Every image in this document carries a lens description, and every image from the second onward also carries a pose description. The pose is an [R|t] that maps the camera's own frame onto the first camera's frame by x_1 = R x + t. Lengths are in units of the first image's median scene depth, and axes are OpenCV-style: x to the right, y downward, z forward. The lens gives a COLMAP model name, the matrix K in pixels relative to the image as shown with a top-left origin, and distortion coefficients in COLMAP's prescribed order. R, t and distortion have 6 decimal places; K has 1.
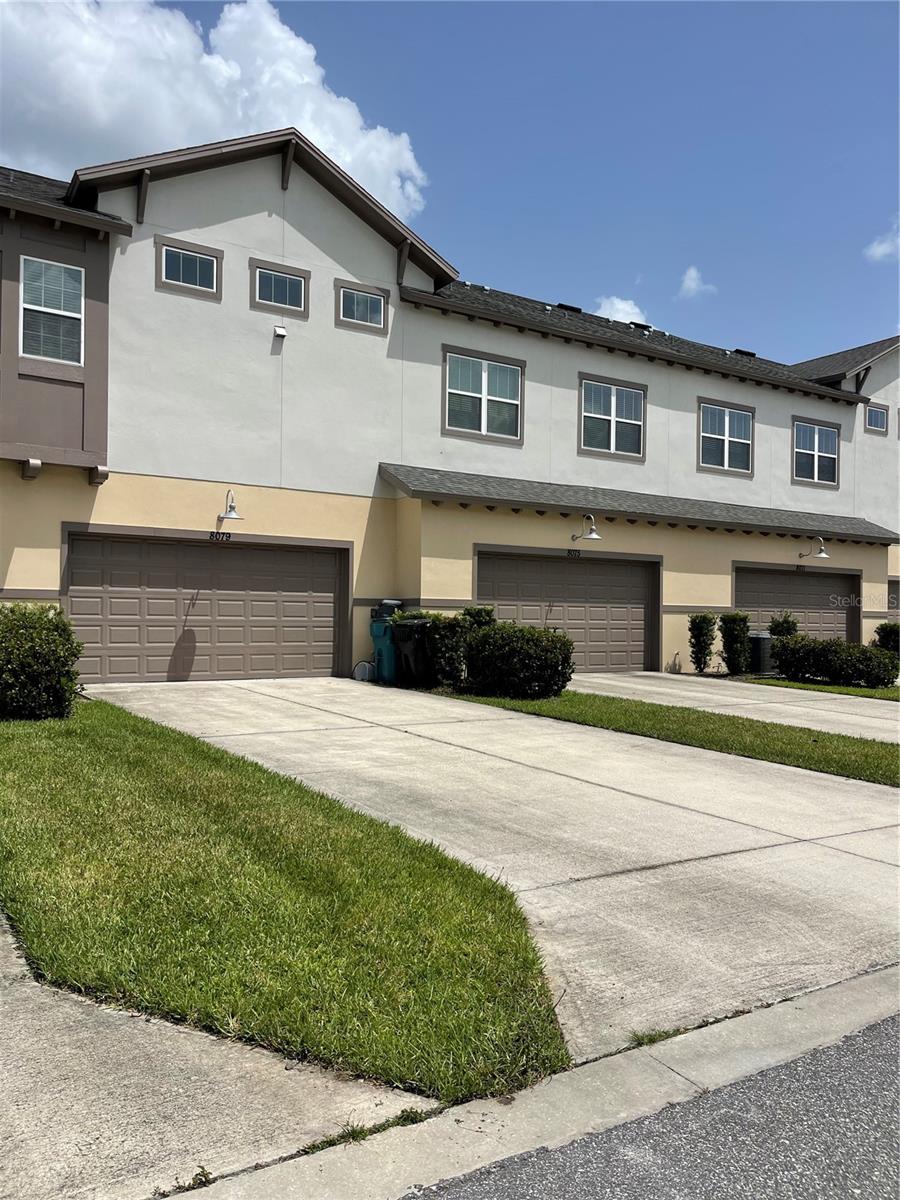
lens RADIAL K [[937.8, 0, 450.0], [0, 937.8, 600.0], [0, 0, 1]] dist [0.036866, -0.005576]
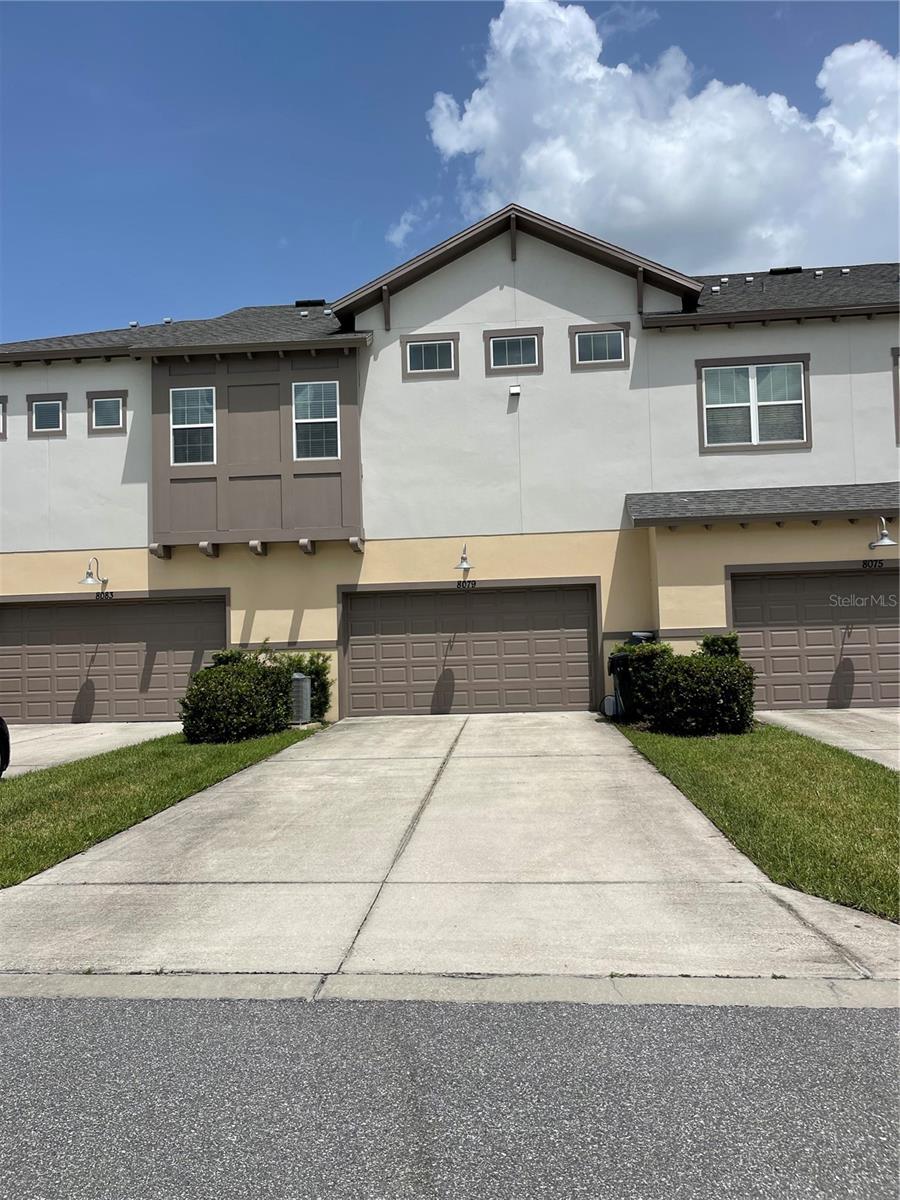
lens RADIAL K [[937.8, 0, 450.0], [0, 937.8, 600.0], [0, 0, 1]] dist [0.036866, -0.005576]
pose [[0.782382, -0.073198, -0.618482, 0.402737], [0.052067, 0.997280, -0.052164, 0.007367], [0.620618, 0.008609, 0.784066, 0.108148]]
